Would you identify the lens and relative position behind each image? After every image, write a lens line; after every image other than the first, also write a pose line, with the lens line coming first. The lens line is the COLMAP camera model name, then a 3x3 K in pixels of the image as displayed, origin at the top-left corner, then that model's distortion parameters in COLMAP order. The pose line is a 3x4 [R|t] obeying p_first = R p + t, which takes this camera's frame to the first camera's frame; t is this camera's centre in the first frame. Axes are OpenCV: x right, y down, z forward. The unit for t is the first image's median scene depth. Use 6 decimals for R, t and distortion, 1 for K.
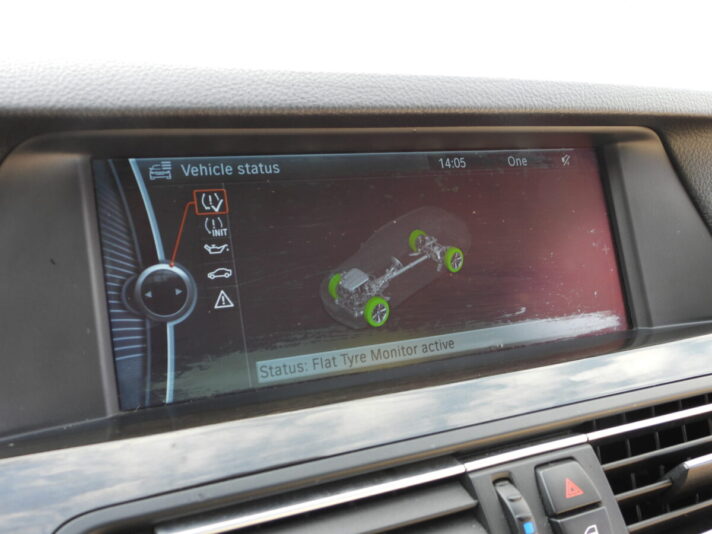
lens RADIAL K [[805.6, 0, 353.0], [0, 805.6, 267.3], [0, 0, 1]] dist [-0.045628, 0.000000]
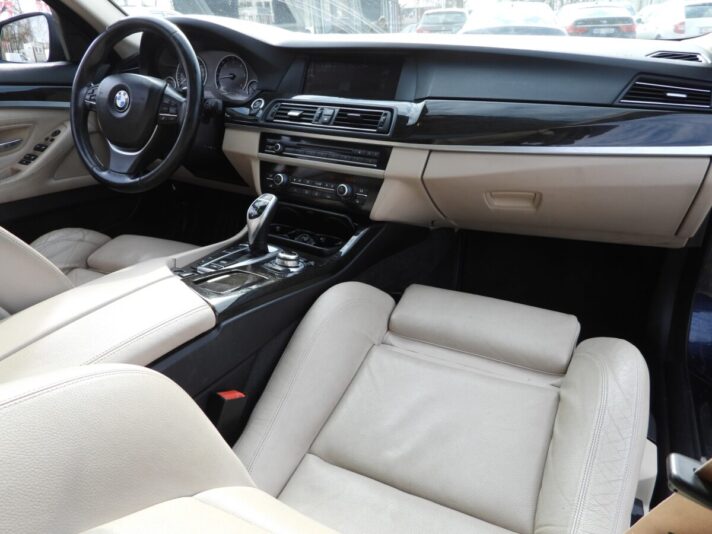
lens RADIAL K [[513.0, 0, 362.8], [0, 513.0, 265.3], [0, 0, 1]] dist [-0.021509, 0.005041]
pose [[0.497116, 0.311354, -0.809898, 3.634666], [-0.201737, 0.949297, 0.241117, 0.364772], [0.843906, 0.043523, 0.534723, -0.735869]]
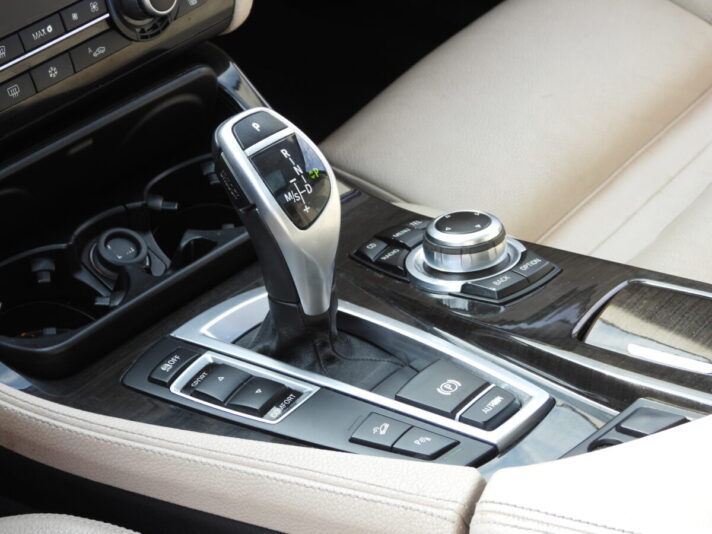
lens RADIAL K [[2283.1, 0, 356.8], [0, 2283.1, 266.1], [0, 0, 1]] dist [-0.189901, 0.000000]
pose [[0.931827, -0.234320, 0.277116, -0.324615], [0.122458, 0.921844, 0.367706, -0.236626], [-0.341618, -0.308703, 0.887693, -2.831745]]
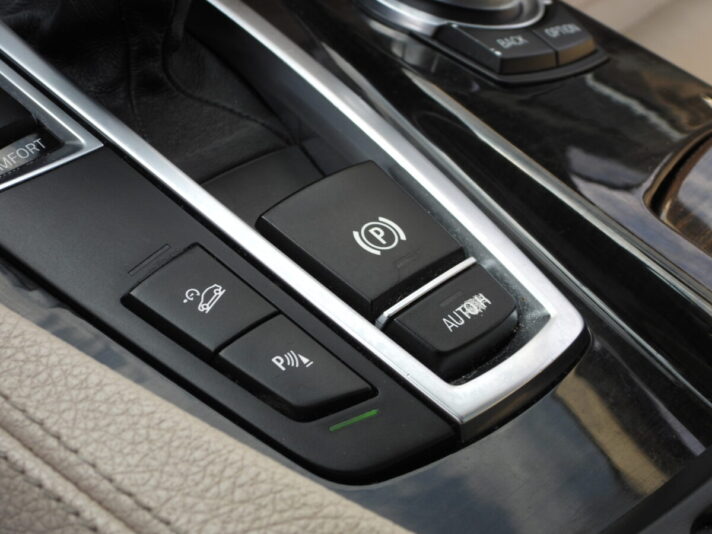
lens RADIAL K [[1136.1, 0, 357.9], [0, 1136.1, 271.3], [0, 0, 1]] dist [-0.153260, 0.000000]
pose [[0.925030, -0.011695, 0.379713, 0.431135], [-0.216690, 0.804736, 0.552671, 0.841805], [-0.312032, -0.593517, 0.741871, -0.394877]]
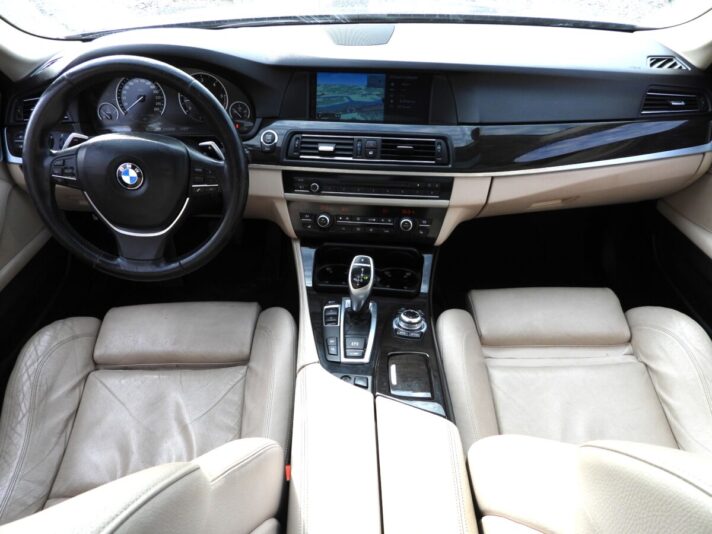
lens RADIAL K [[513.0, 0, 359.7], [0, 513.0, 265.6], [0, 0, 1]] dist [-0.021509, 0.005041]
pose [[0.835147, 0.291353, -0.466523, 2.014905], [-0.105361, 0.917215, 0.384208, -0.302115], [0.539842, -0.271717, 0.796706, -2.025286]]
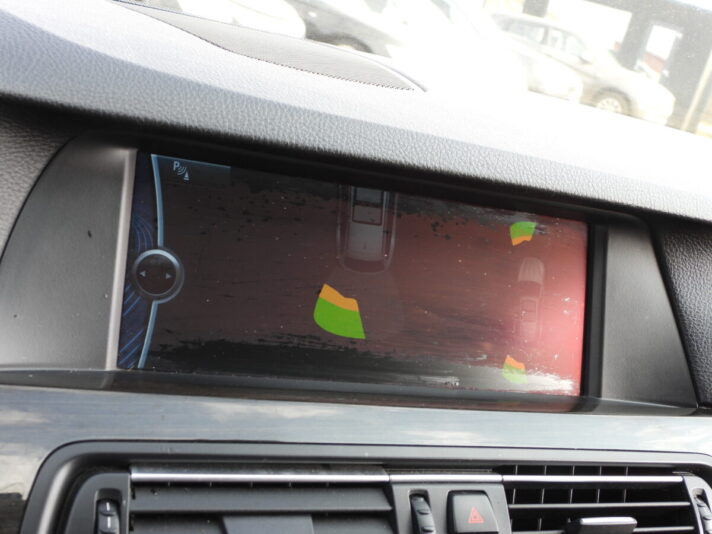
lens RADIAL K [[934.4, 0, 355.6], [0, 934.4, 261.8], [0, 0, 1]] dist [-0.038312, 0.000000]
pose [[0.975716, 0.218350, -0.017393, 0.040893], [-0.218169, 0.975841, 0.011704, -0.062716], [0.019528, -0.007625, 0.999780, -0.348383]]
